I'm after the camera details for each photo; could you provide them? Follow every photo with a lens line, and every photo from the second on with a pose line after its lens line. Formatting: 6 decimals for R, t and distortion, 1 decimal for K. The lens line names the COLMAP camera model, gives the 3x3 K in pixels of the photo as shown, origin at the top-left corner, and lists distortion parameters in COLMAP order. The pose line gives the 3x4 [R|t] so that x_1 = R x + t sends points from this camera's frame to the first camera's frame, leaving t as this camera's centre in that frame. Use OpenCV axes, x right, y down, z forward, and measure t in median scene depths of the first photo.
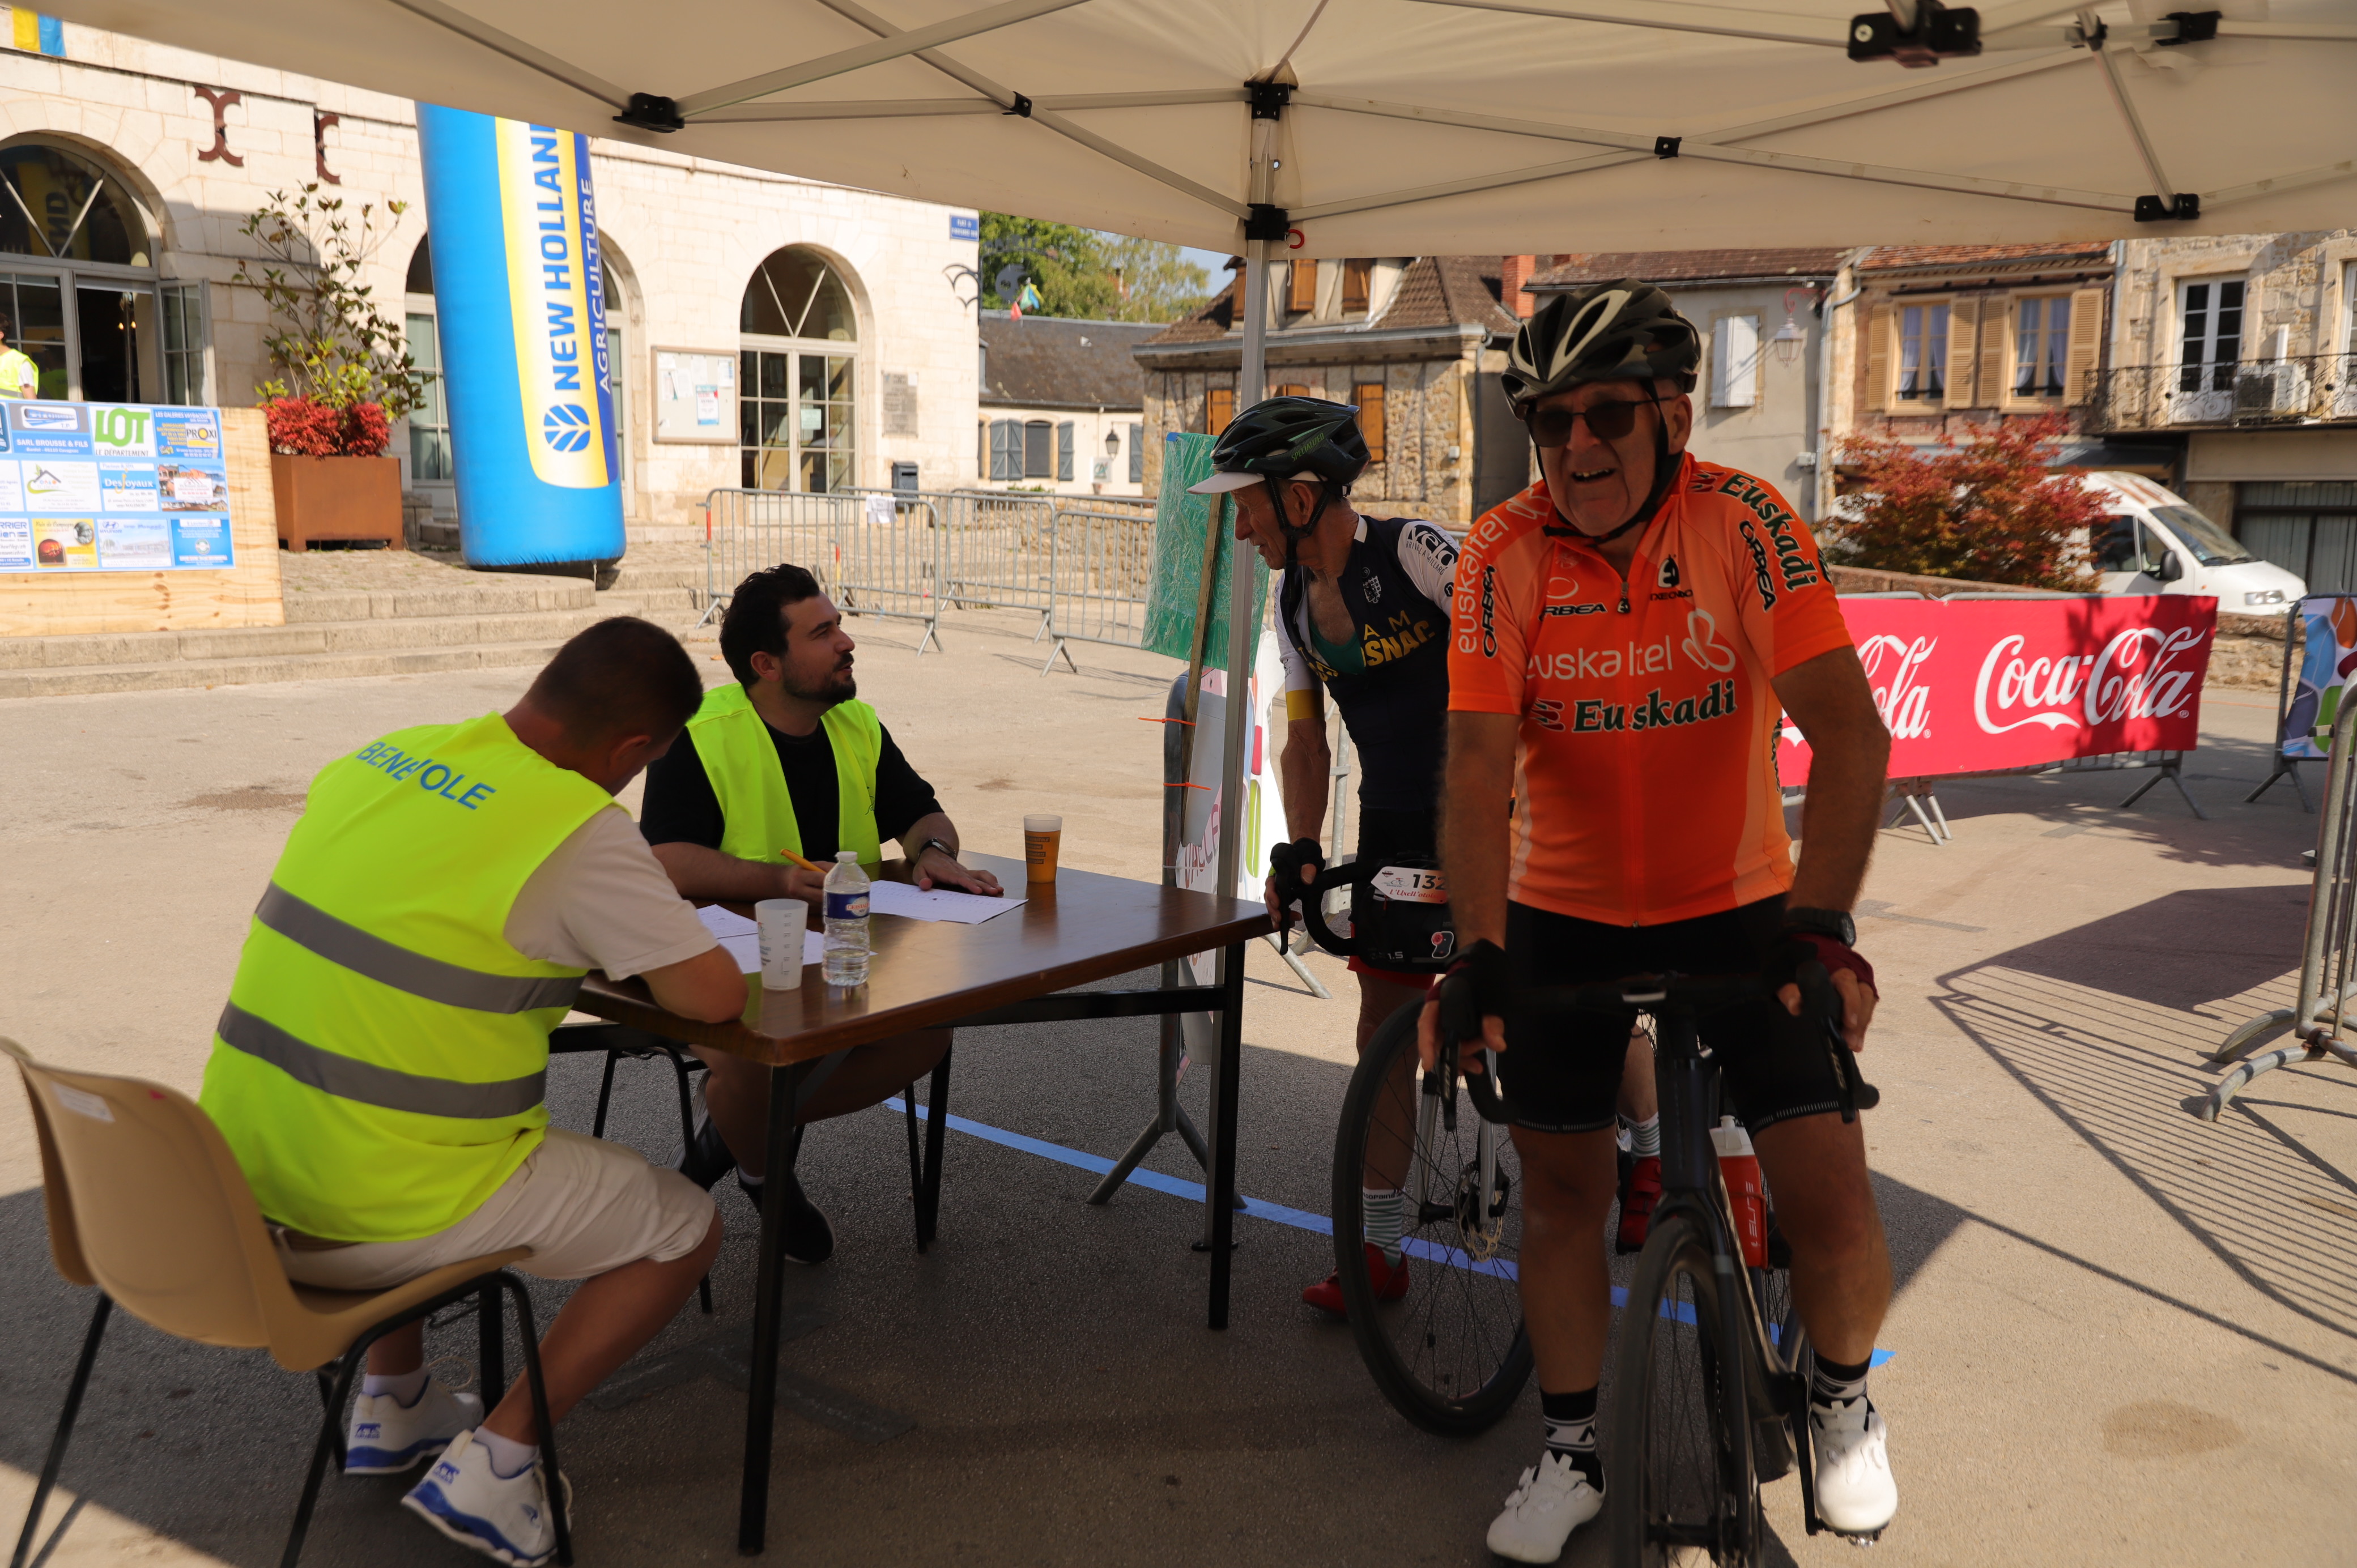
lens RADIAL K [[2115.1, 0, 1172.8], [0, 2115.1, 802.3], [0, 0, 1]] dist [-0.037919, 0.161408]
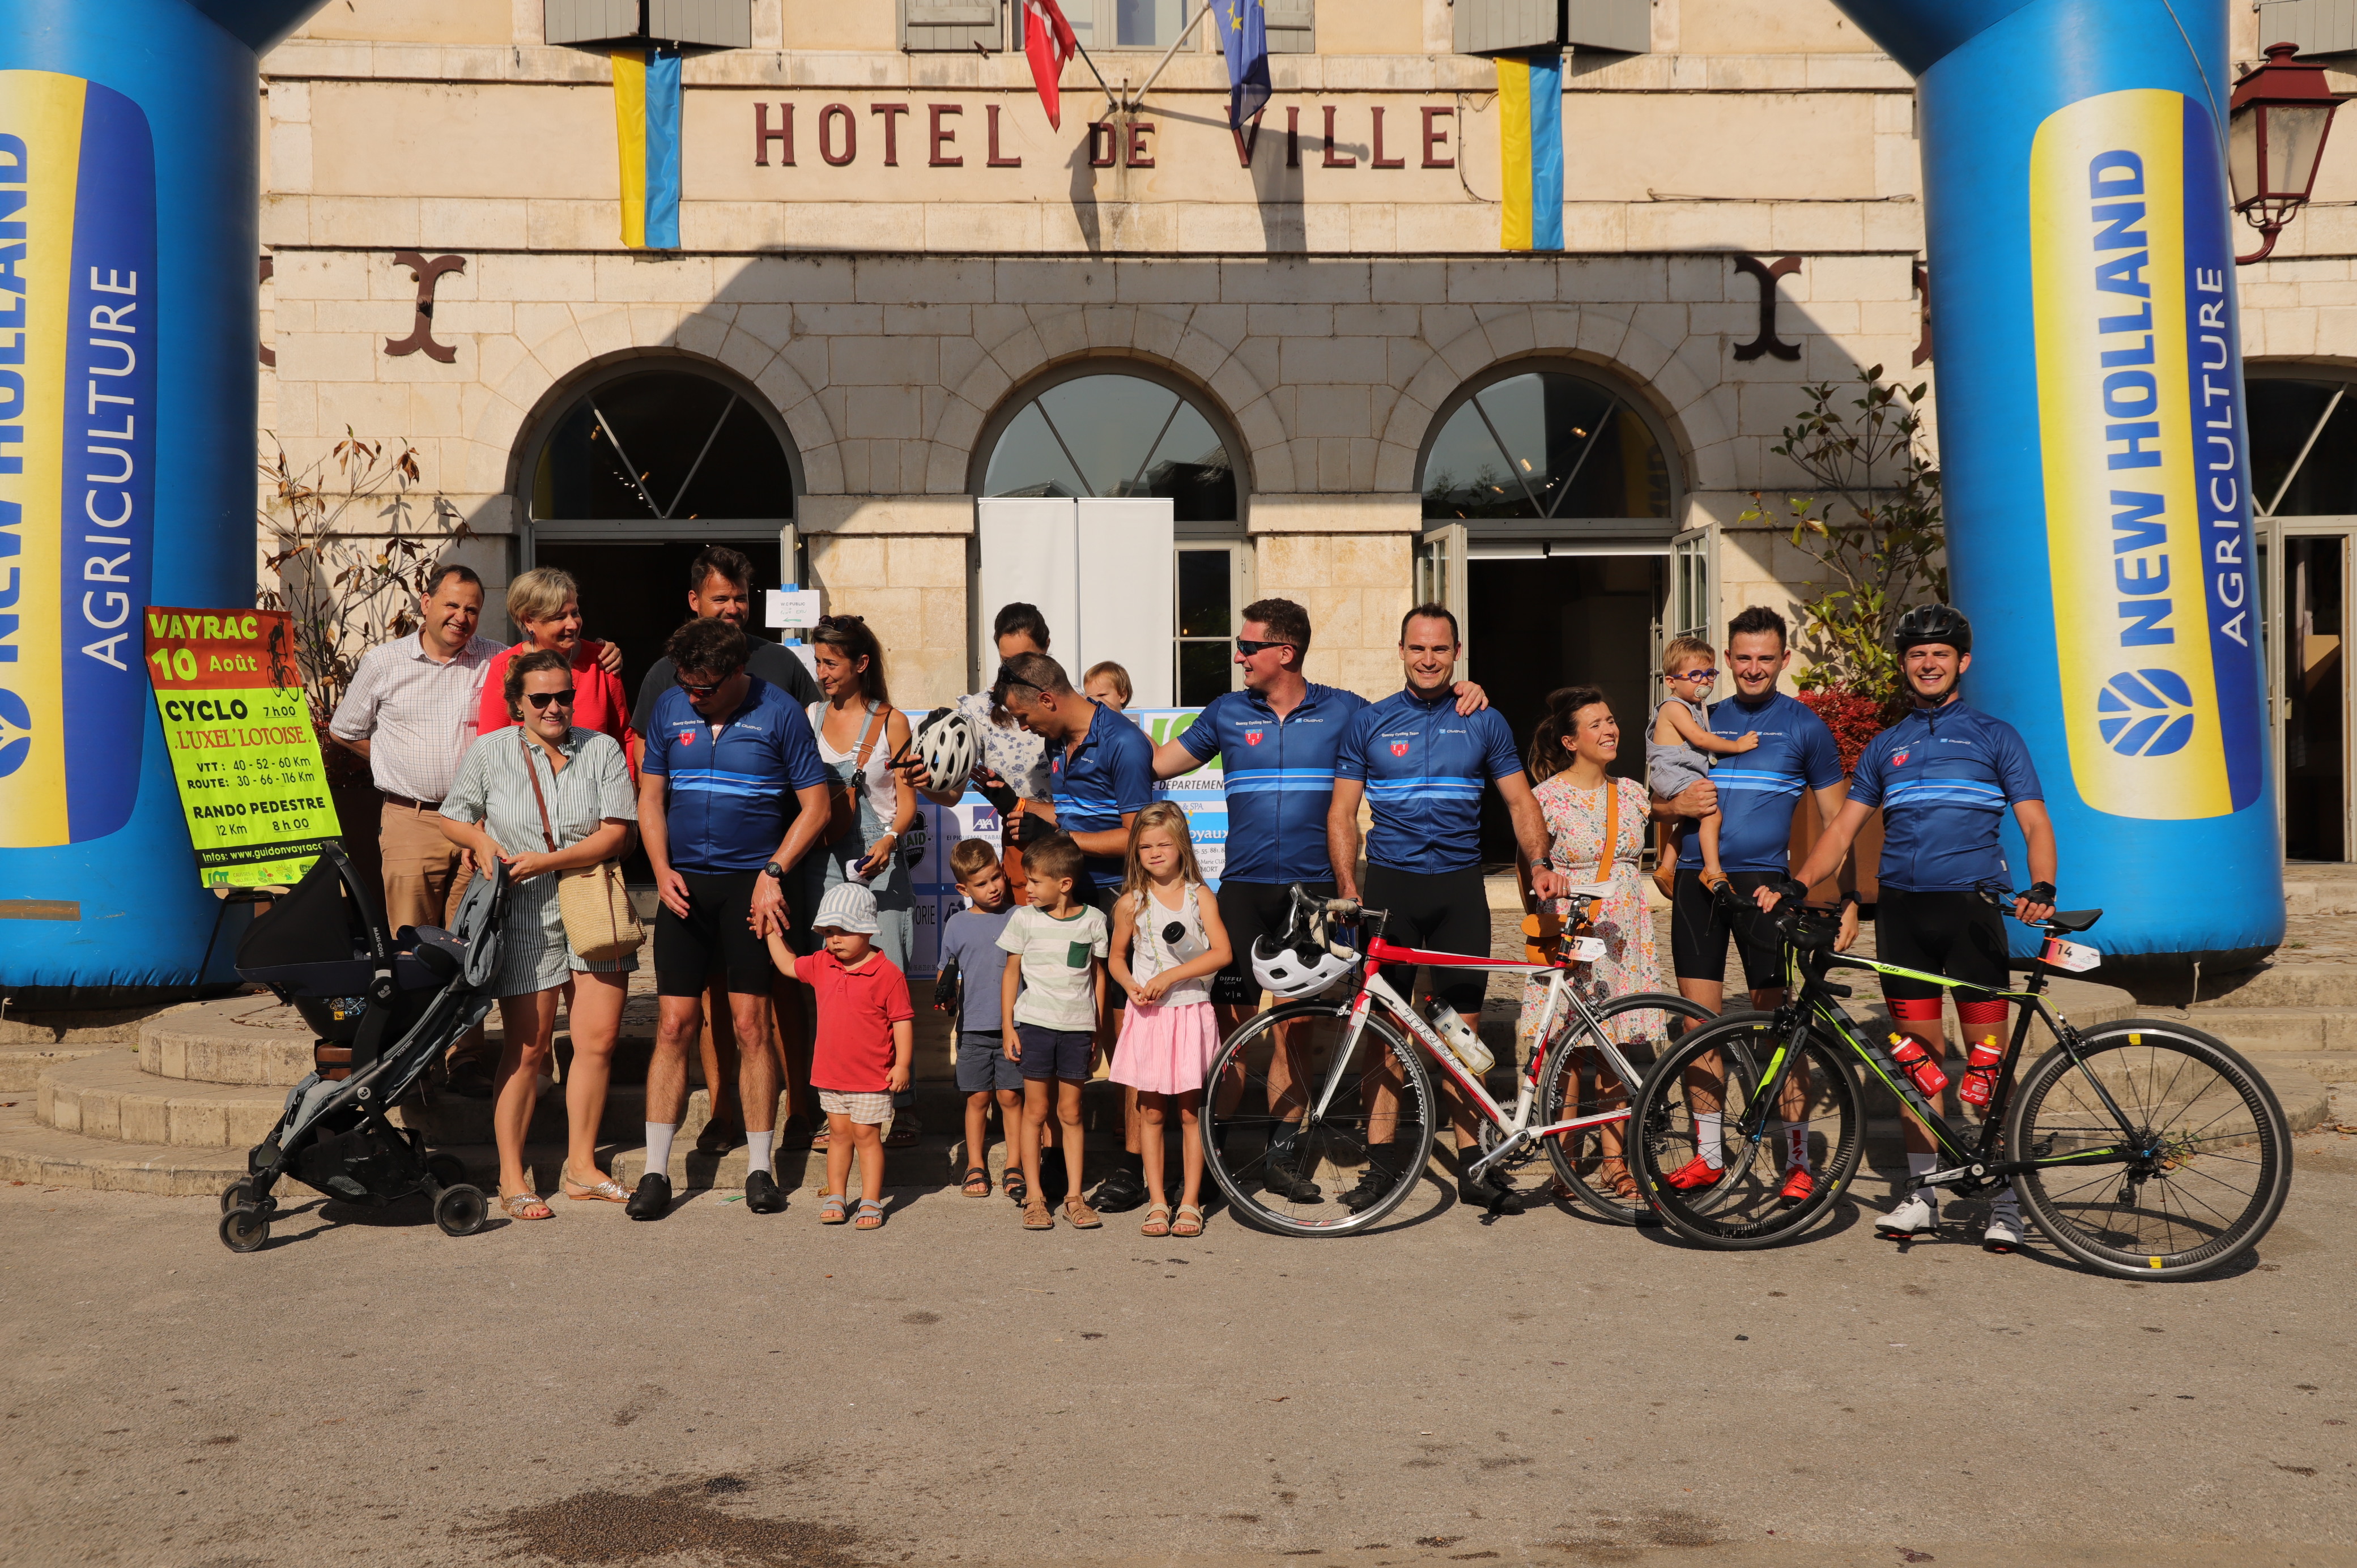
lens RADIAL K [[2544.0, 0, 1175.1], [0, 2544.0, 800.6], [0, 0, 1]] dist [0.020914, 0.254827]
pose [[0.674638, -0.019213, -0.737898, 0.021558], [-0.091370, 0.989800, -0.109309, -0.036094], [0.732471, 0.141166, 0.666001, 0.229895]]
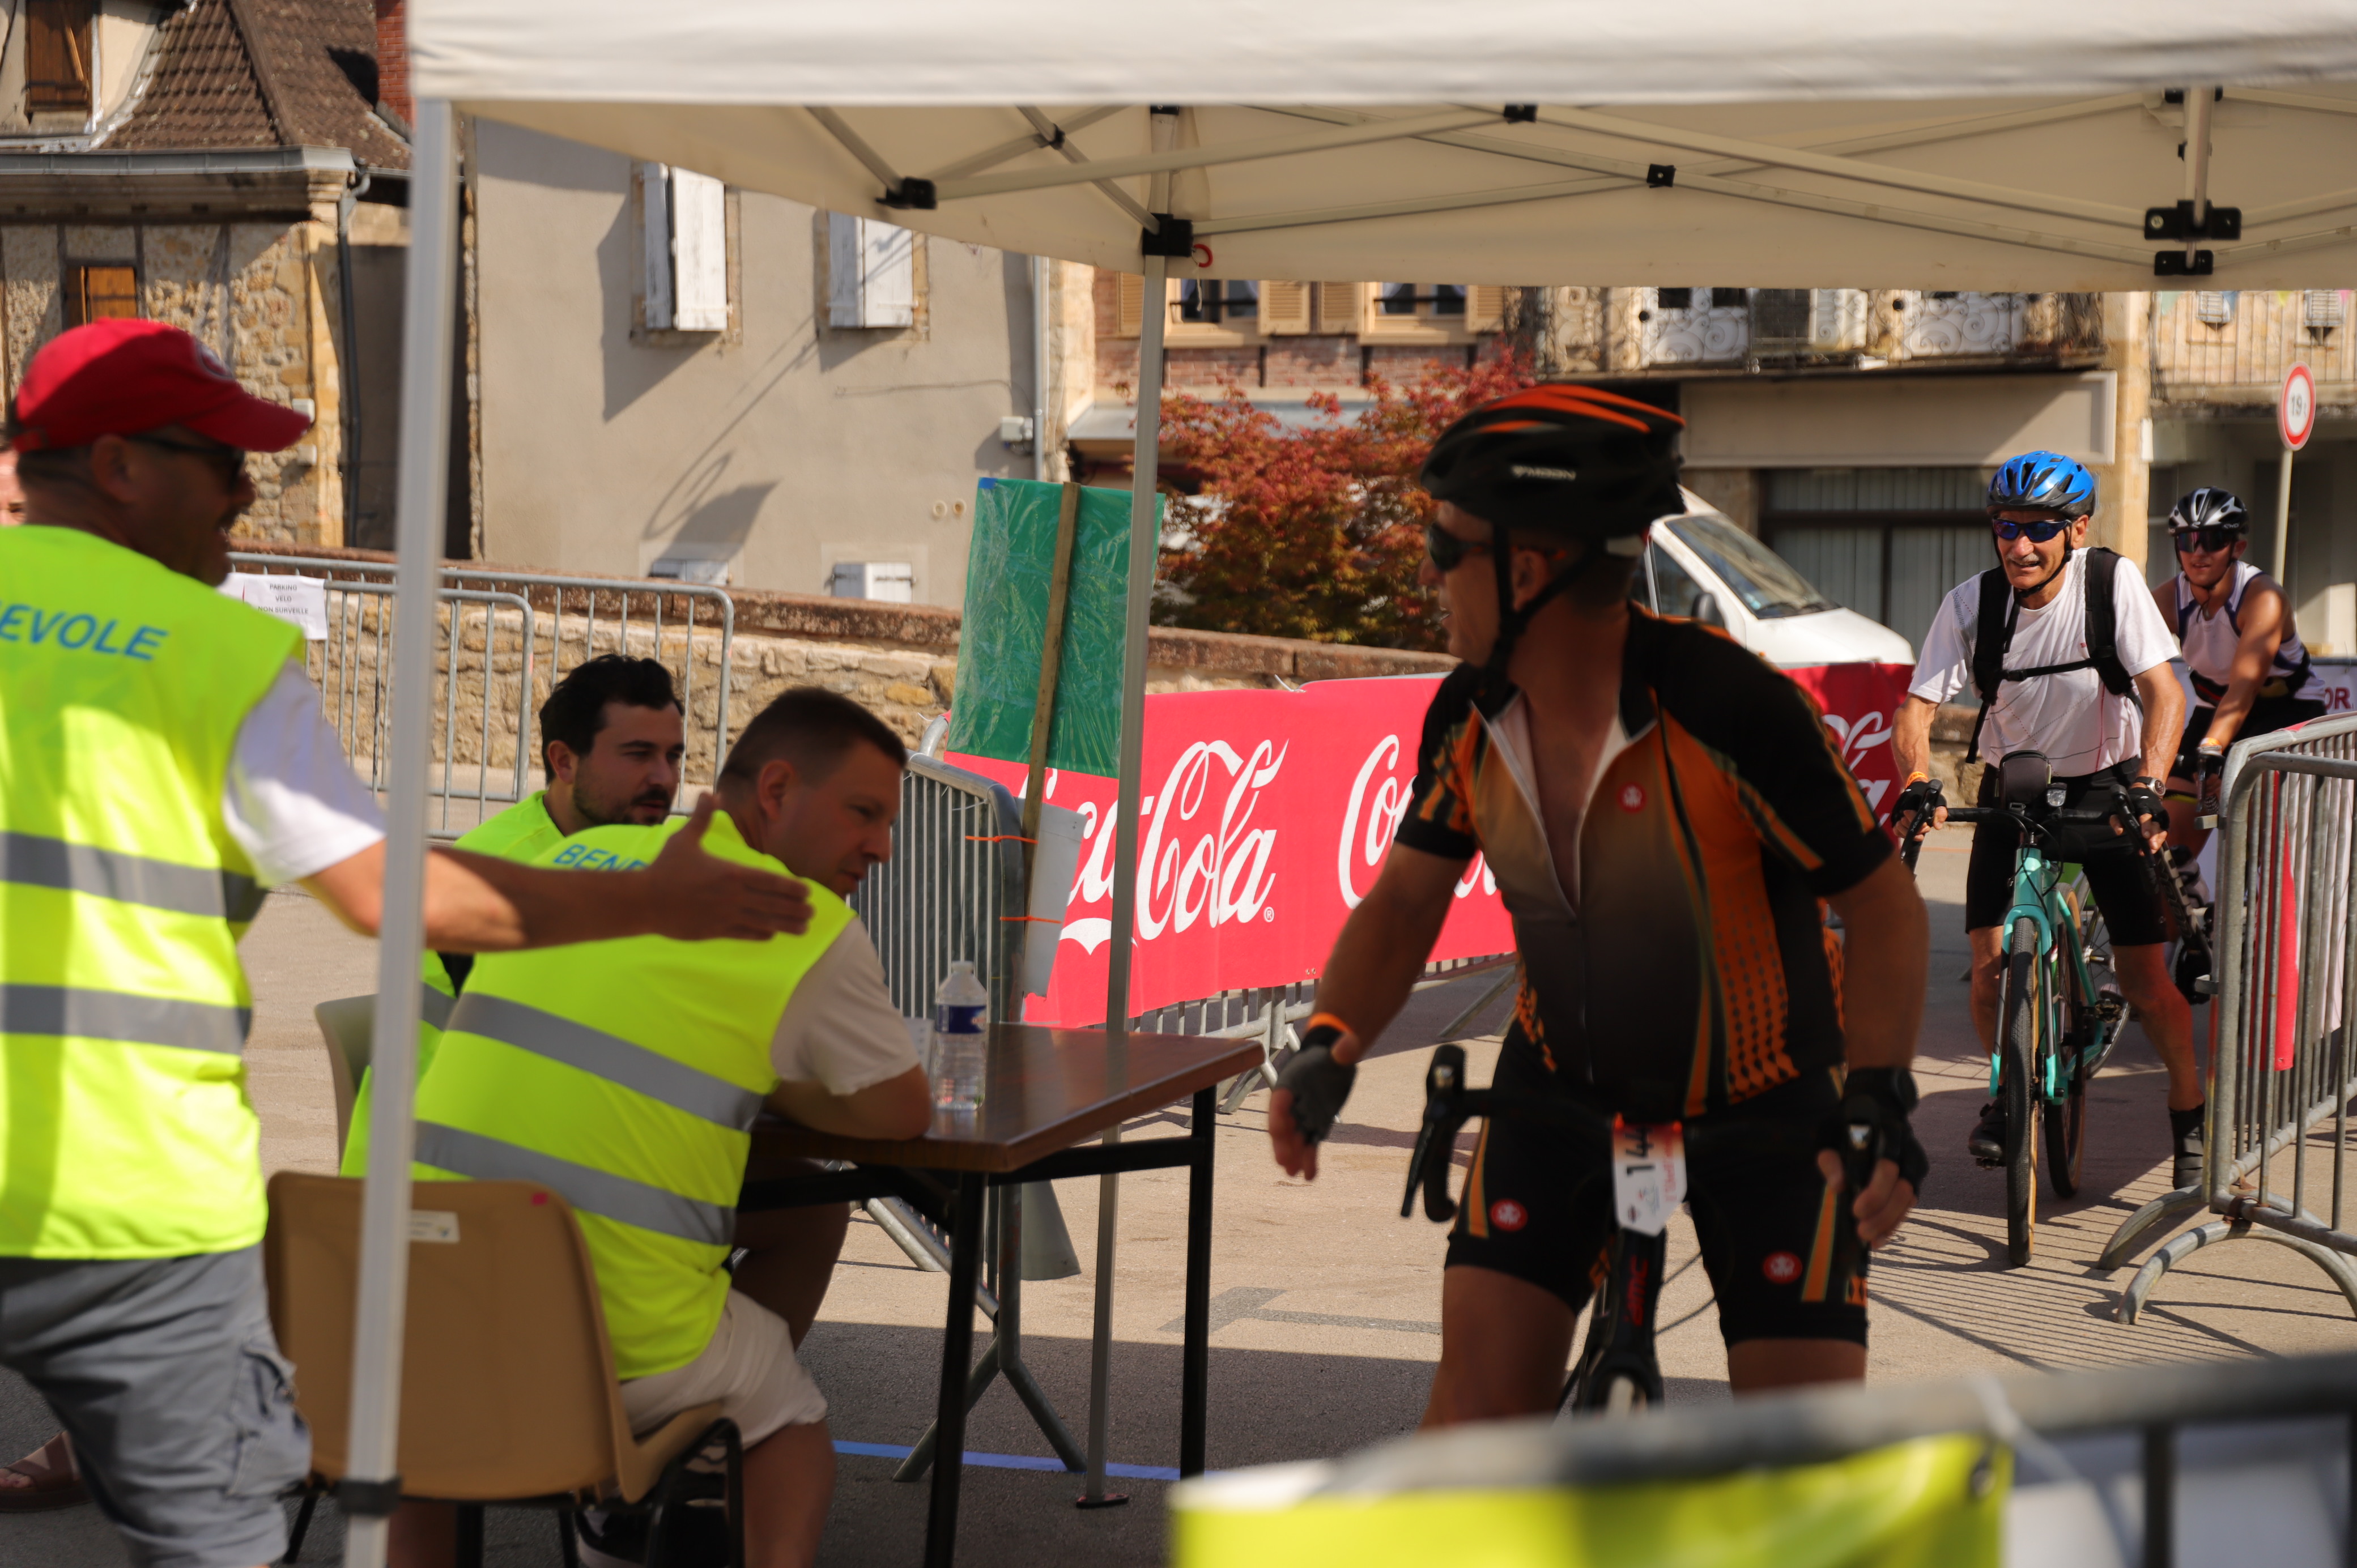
lens RADIAL K [[4562.1, 0, 1169.4], [0, 4562.1, 813.0], [0, 0, 1]] dist [0.358023, 0.353150]
pose [[0.937984, -0.032687, 0.345134, -0.086599], [0.058224, 0.996257, -0.063884, 0.010510], [-0.341755, 0.080017, 0.936377, -0.101466]]
